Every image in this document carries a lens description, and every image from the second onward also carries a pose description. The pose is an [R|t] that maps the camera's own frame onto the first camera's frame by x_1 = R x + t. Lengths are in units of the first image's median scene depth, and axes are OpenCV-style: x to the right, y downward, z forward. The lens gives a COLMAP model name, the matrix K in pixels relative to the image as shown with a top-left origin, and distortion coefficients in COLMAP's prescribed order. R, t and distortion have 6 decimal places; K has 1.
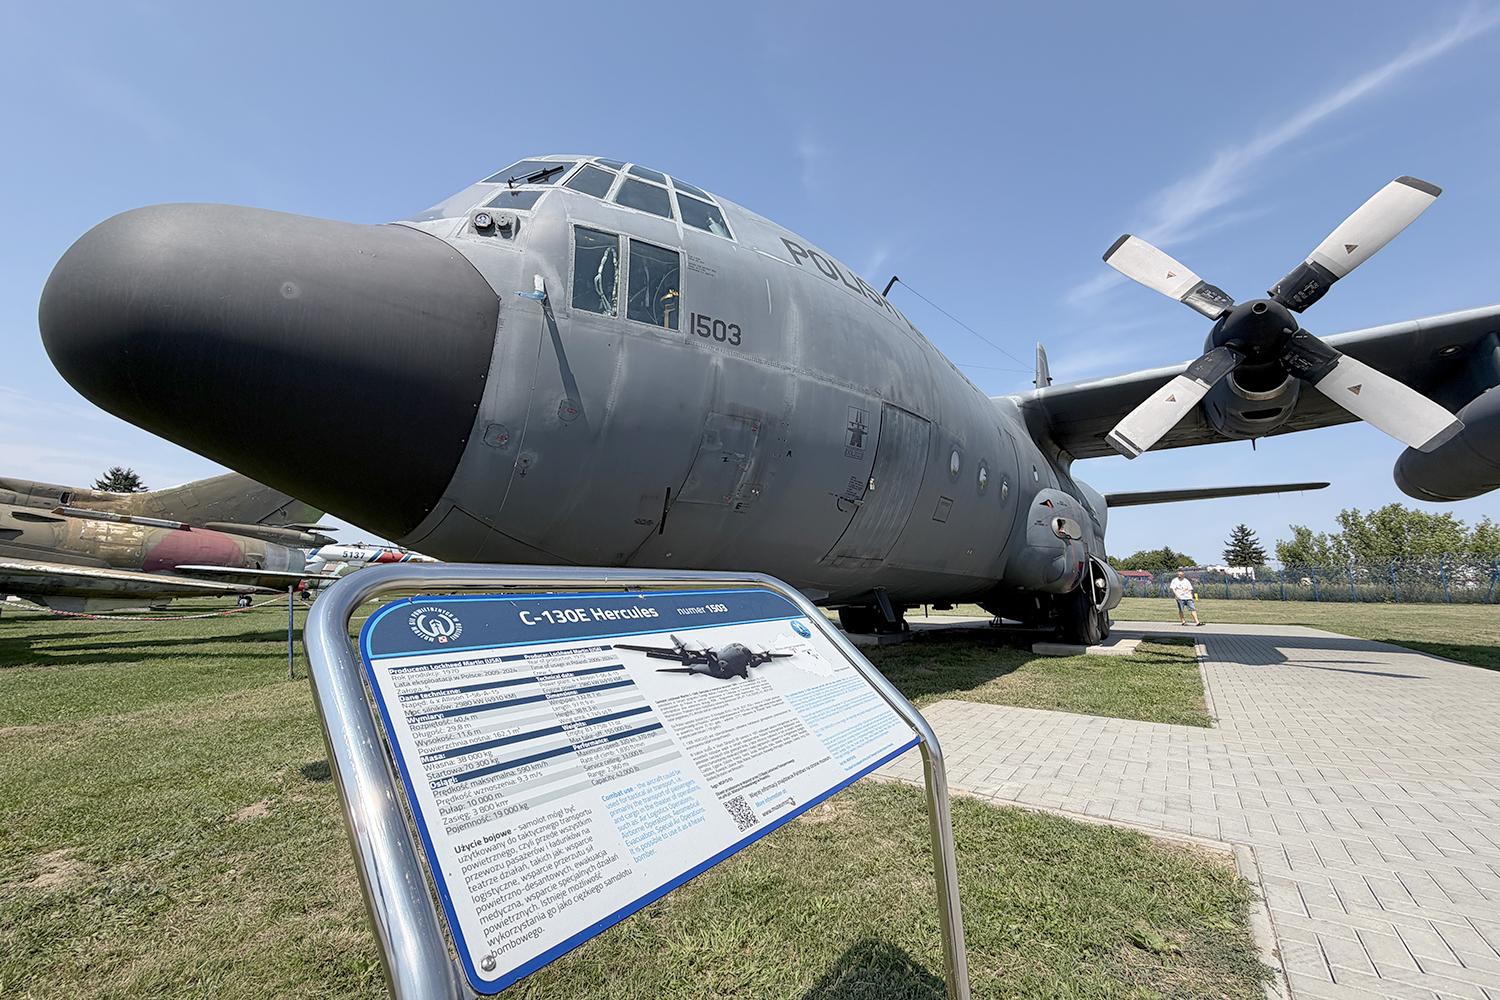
lens RADIAL K [[612.2, 0, 752.3], [0, 612.2, 468.0], [0, 0, 1]] dist [-0.006582, 0.001382]
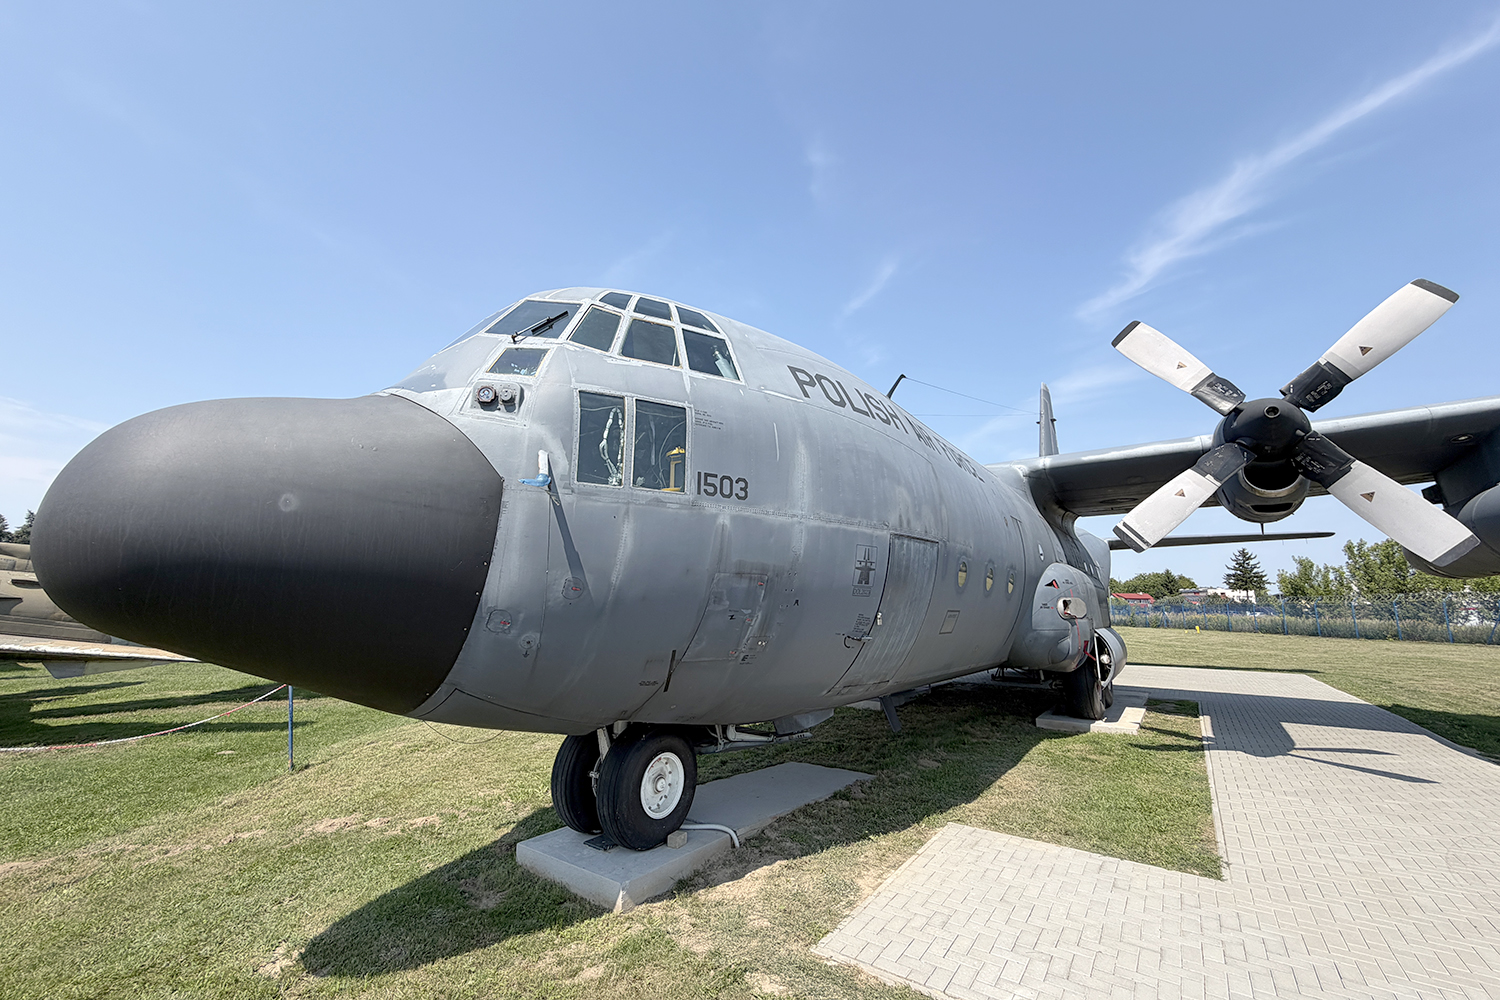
lens RADIAL K [[612.2, 0, 751.8], [0, 612.2, 488.7], [0, 0, 1]] dist [-0.006582, 0.001382]
pose [[0.999979, 0.006200, -0.002069, -0.008572], [-0.006191, 0.999972, 0.004246, -0.175905], [0.002096, -0.004234, 0.999989, 0.014464]]
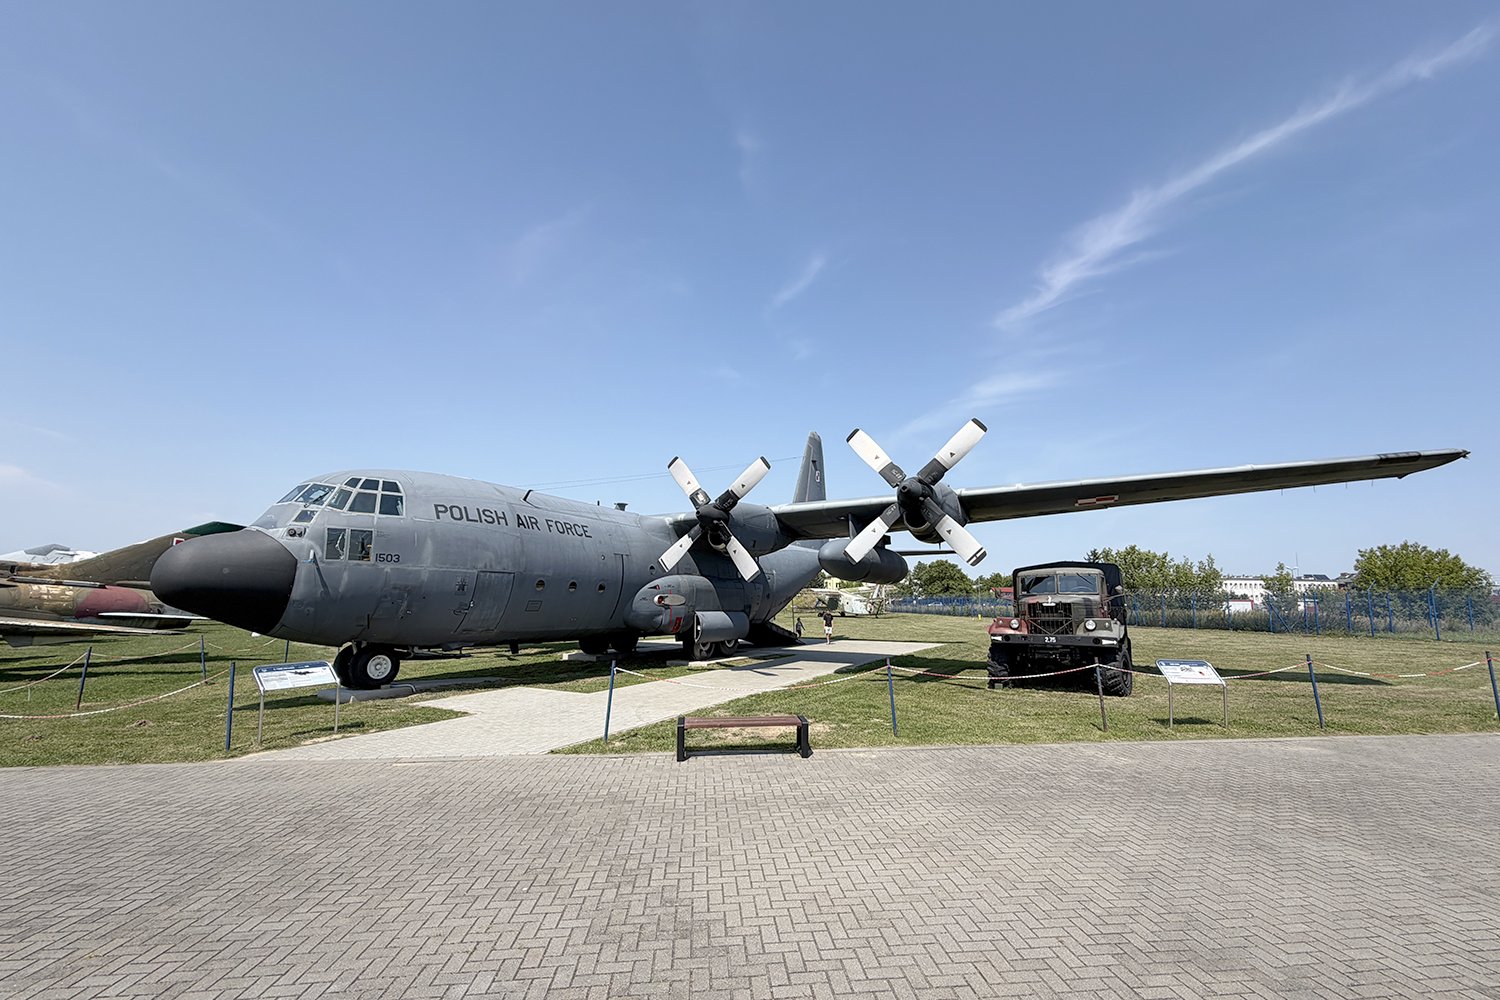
lens RADIAL K [[612.2, 0, 776.3], [0, 612.2, 527.9], [0, 0, 1]] dist [-0.006582, 0.001382]
pose [[0.986044, 0.024512, 0.164670, 0.962954], [-0.037235, 0.996516, 0.074628, -0.496705], [-0.162267, -0.079718, 0.983521, -1.591301]]
